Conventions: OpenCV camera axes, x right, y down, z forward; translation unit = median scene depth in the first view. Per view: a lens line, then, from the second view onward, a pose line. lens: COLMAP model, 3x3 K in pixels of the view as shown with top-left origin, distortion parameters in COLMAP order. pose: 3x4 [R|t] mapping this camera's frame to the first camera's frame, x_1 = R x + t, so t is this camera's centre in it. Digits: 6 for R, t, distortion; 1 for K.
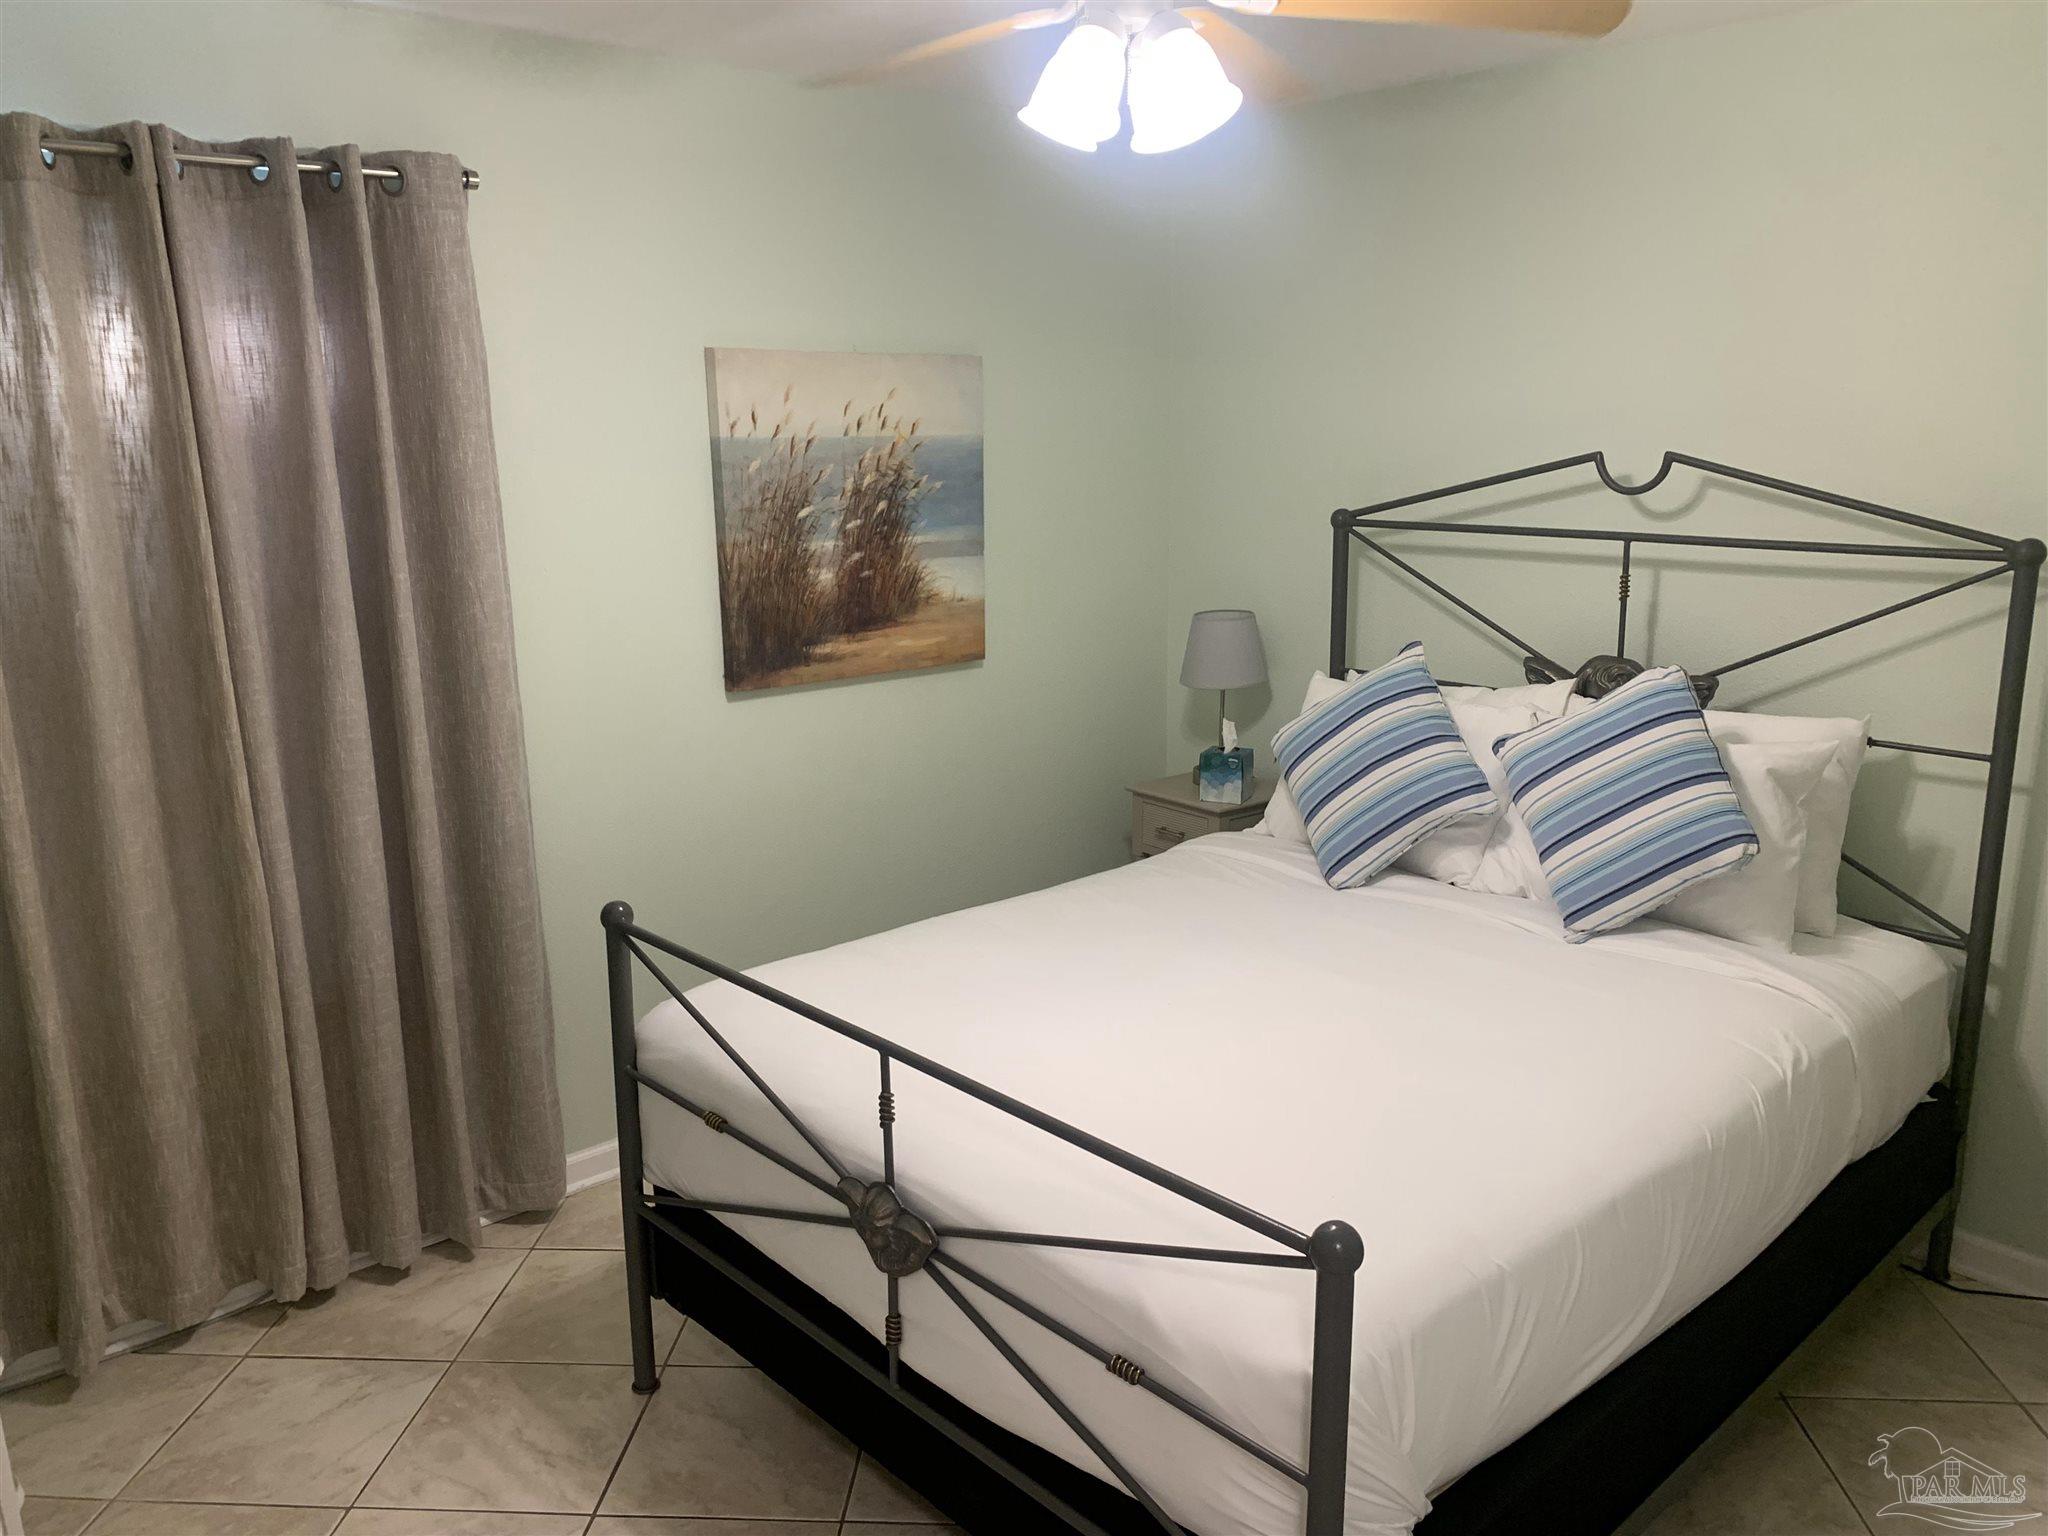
lens RADIAL K [[1590.7, 0, 1024.0], [0, 1590.7, 768.0], [0, 0, 1]] dist [0.016348, -0.002998]
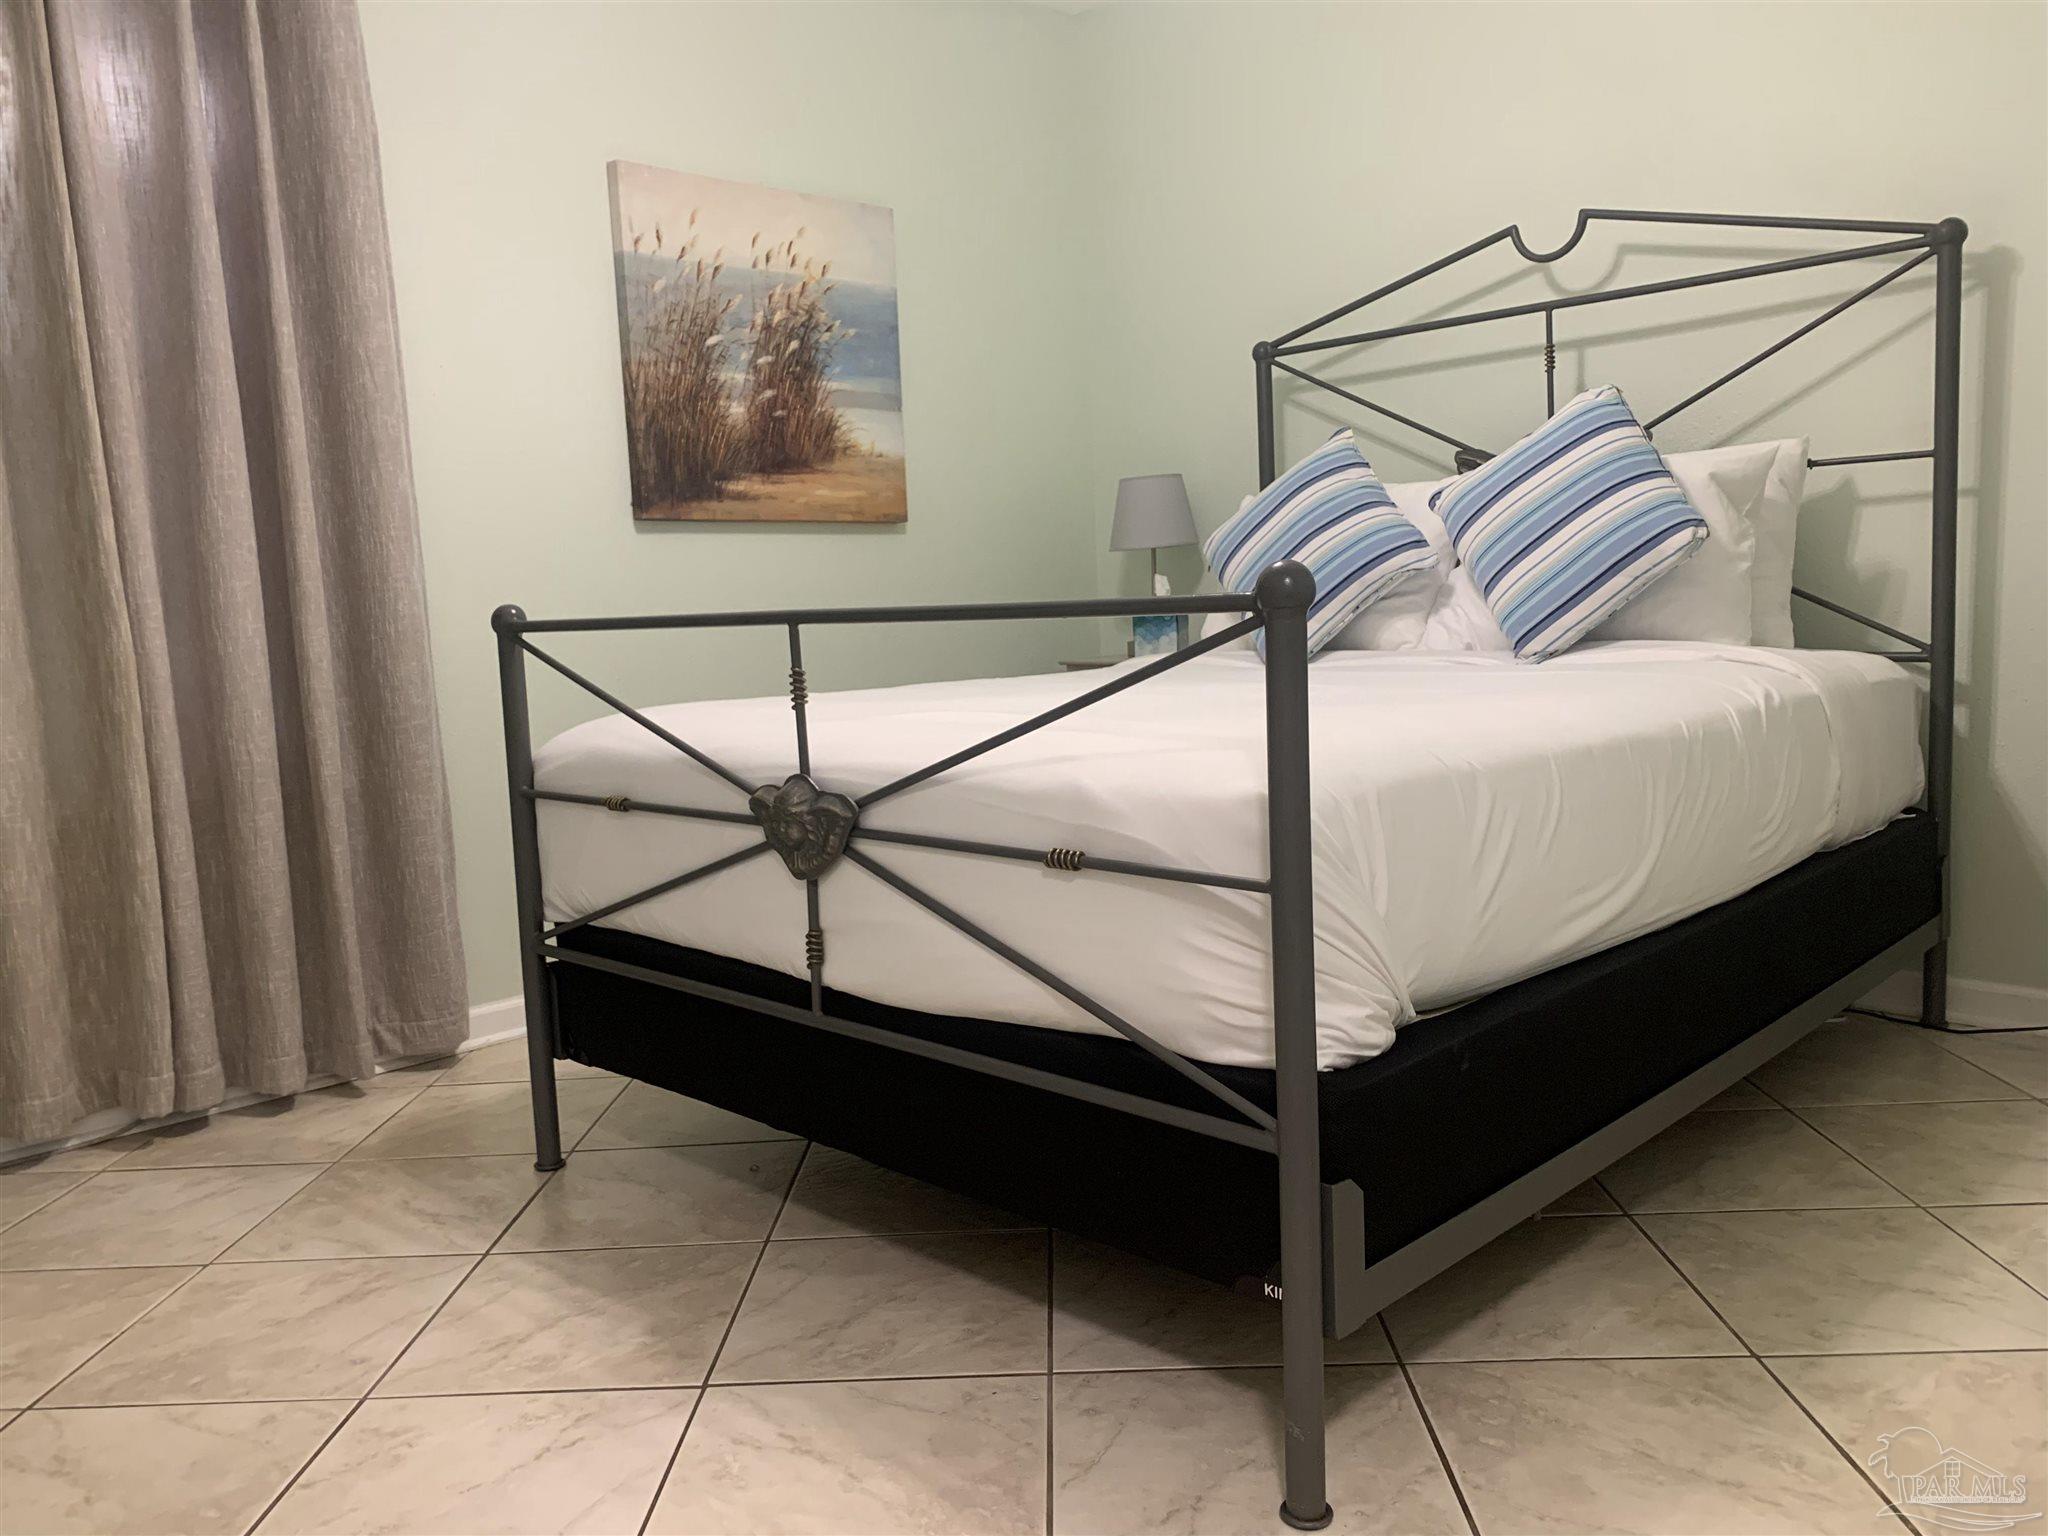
lens RADIAL K [[1597.5, 0, 1013.6], [0, 1597.5, 765.9], [0, 0, 1]] dist [0.014476, -0.000566]
pose [[0.998711, -0.039129, 0.032342, 0.004493], [0.042559, 0.992653, -0.113262, 0.259407], [-0.027672, 0.114492, 0.993039, 0.061842]]
